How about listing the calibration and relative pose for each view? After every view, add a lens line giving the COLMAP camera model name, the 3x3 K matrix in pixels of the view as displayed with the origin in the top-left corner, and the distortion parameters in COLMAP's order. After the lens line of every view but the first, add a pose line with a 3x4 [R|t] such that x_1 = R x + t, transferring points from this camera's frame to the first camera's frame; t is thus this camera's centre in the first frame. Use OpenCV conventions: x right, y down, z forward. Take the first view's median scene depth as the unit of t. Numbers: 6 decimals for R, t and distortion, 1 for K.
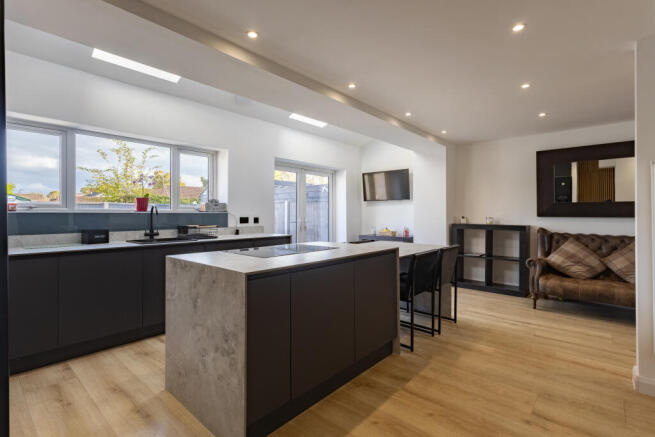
lens RADIAL K [[308.6, 0, 326.8], [0, 308.6, 216.5], [0, 0, 1]] dist [0.000280, 0.000932]
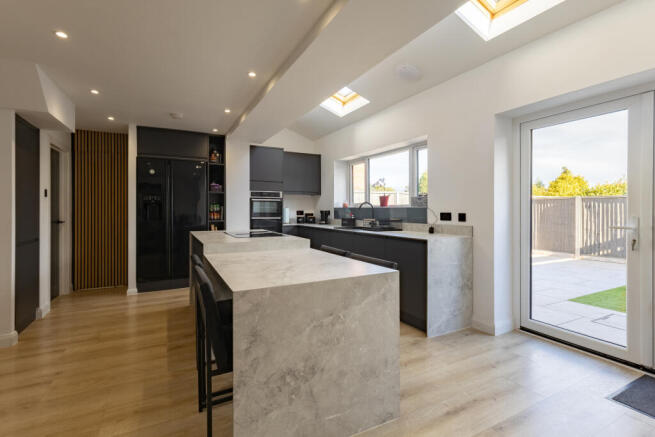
lens RADIAL K [[308.6, 0, 326.3], [0, 308.6, 212.9], [0, 0, 1]] dist [0.000280, 0.000932]
pose [[-0.356819, 0.010467, -0.934115, 0.758535], [-0.002189, 0.999925, 0.012040, -0.008017], [0.934171, 0.006341, -0.356770, 1.308786]]
